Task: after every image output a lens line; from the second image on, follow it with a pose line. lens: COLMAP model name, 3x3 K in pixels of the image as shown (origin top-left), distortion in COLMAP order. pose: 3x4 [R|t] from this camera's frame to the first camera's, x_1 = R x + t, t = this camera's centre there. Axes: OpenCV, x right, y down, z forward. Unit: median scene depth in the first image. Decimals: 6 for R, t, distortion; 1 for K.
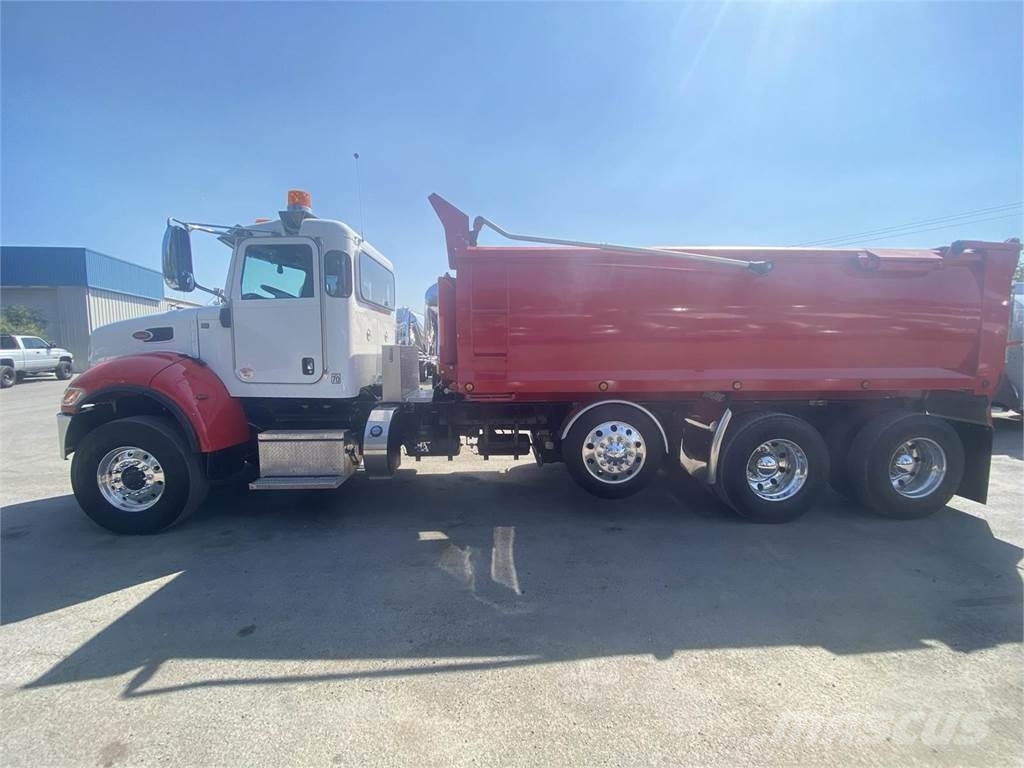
lens RADIAL K [[407.6, 0, 508.6], [0, 407.6, 386.2], [0, 0, 1]] dist [0.021281, -0.019469]
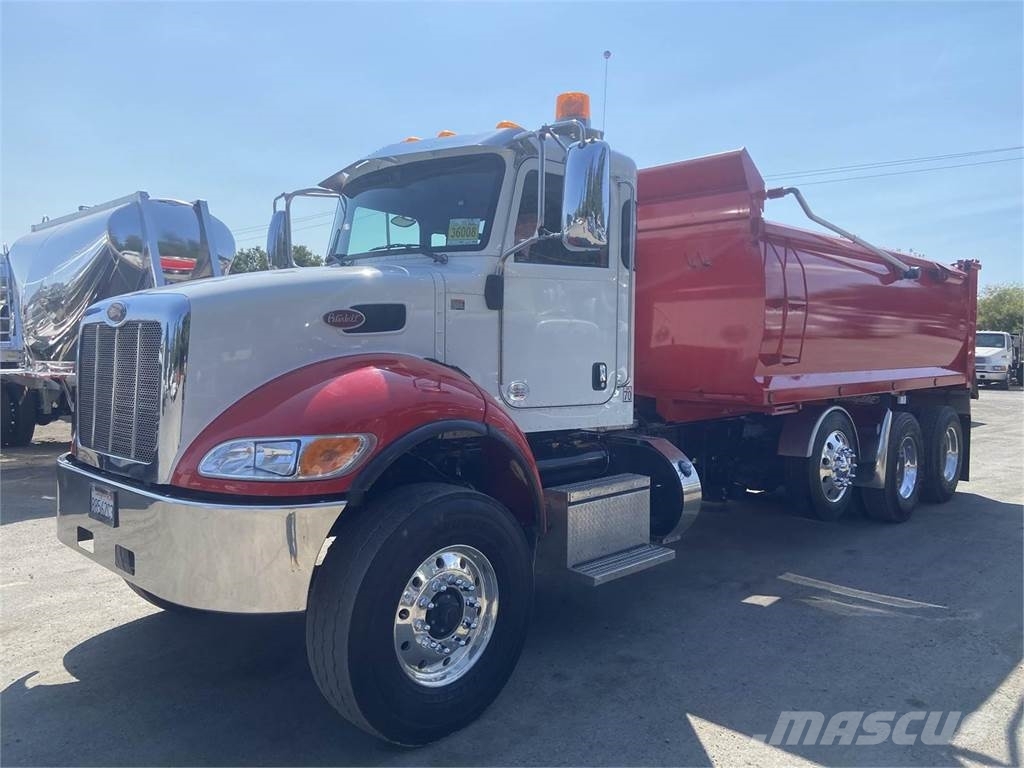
lens RADIAL K [[756.5, 0, 502.6], [0, 756.5, 382.5], [0, 0, 1]] dist [0.118568, -0.140395]
pose [[0.734324, -0.026414, 0.678285, -1.422602], [0.060089, 0.997849, -0.026195, -0.018415], [-0.676134, 0.059992, 0.734332, 0.258214]]
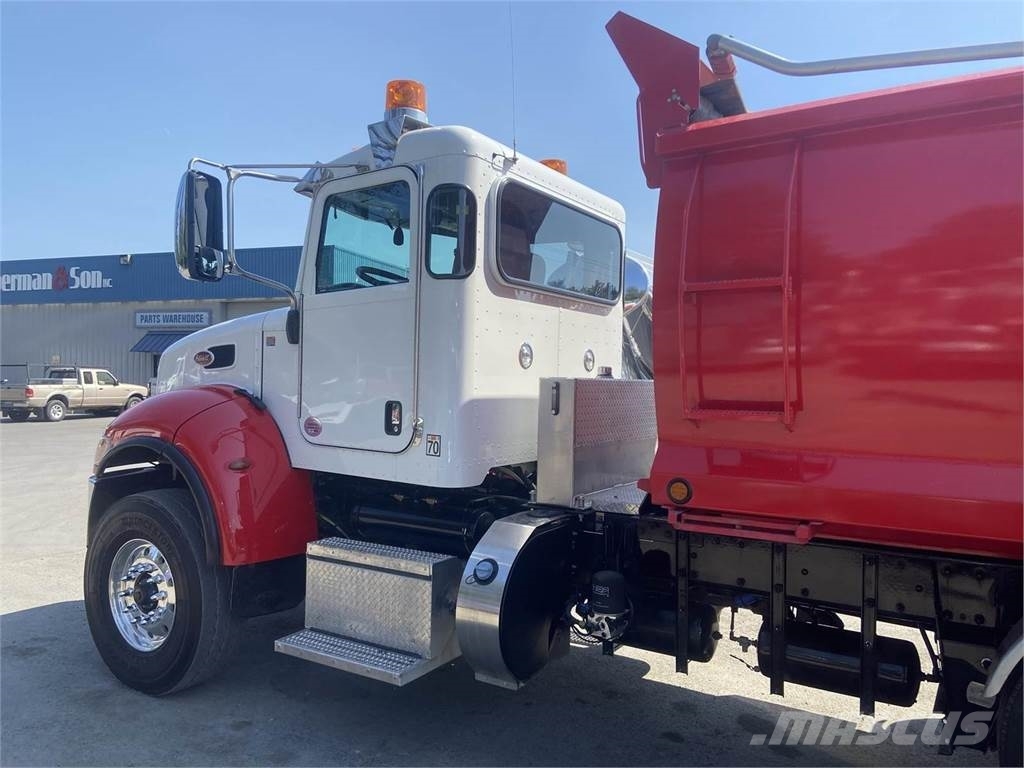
lens RADIAL K [[766.7, 0, 513.2], [0, 766.7, 387.6], [0, 0, 1]] dist [0.119093, -0.154034]
pose [[0.825923, 0.017515, -0.563511, 0.166080], [-0.069709, 0.995020, -0.071243, -0.029632], [0.559457, 0.098123, 0.823031, 0.311780]]
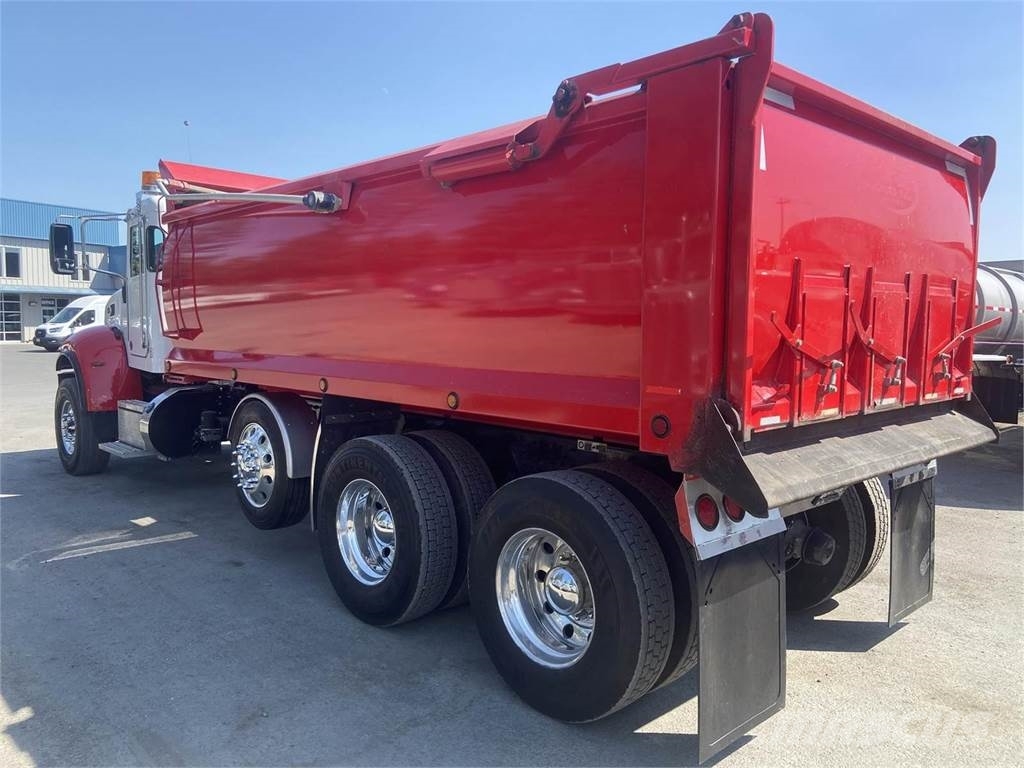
lens RADIAL K [[756.5, 0, 502.6], [0, 756.5, 382.5], [0, 0, 1]] dist [0.118568, -0.140395]
pose [[0.662288, 0.066593, -0.746284, 1.617855], [-0.085447, 0.996257, 0.013069, -0.044453], [0.744361, 0.055112, 0.665499, 0.402254]]
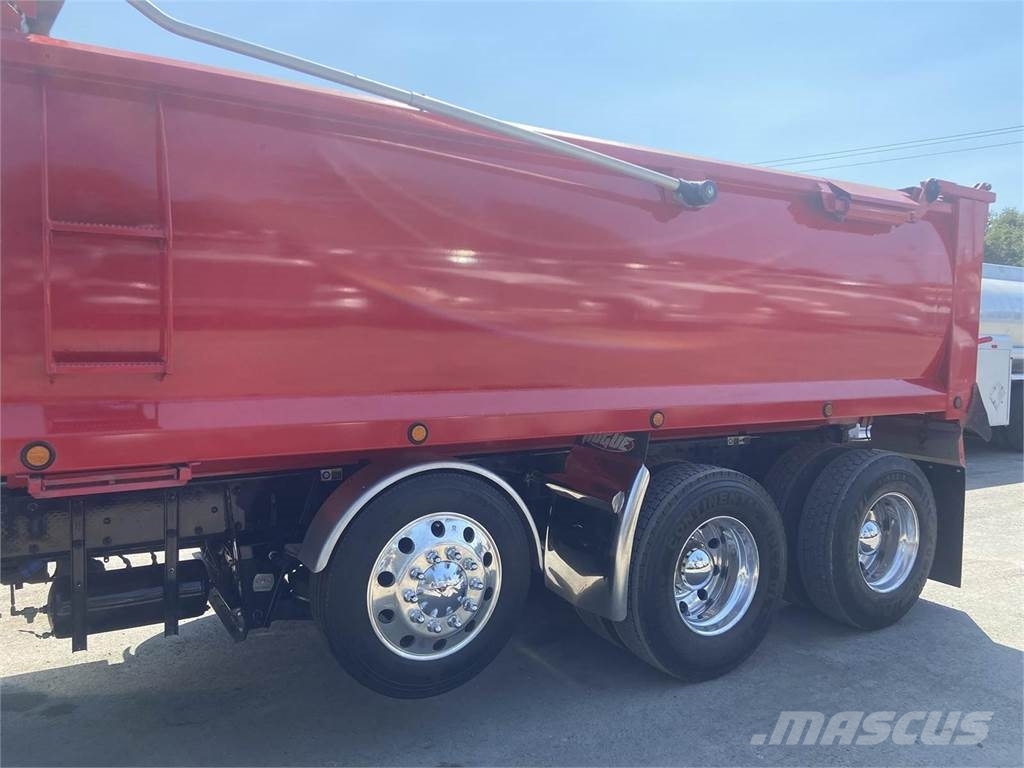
lens RADIAL K [[771.3, 0, 512.0], [0, 771.3, 384.0], [0, 0, 1]] dist [0.122805, -0.151528]
pose [[0.871763, -0.014563, 0.489711, -0.071383], [0.028773, 0.999355, -0.021502, -0.029609], [-0.489082, 0.032835, 0.871620, 0.244227]]
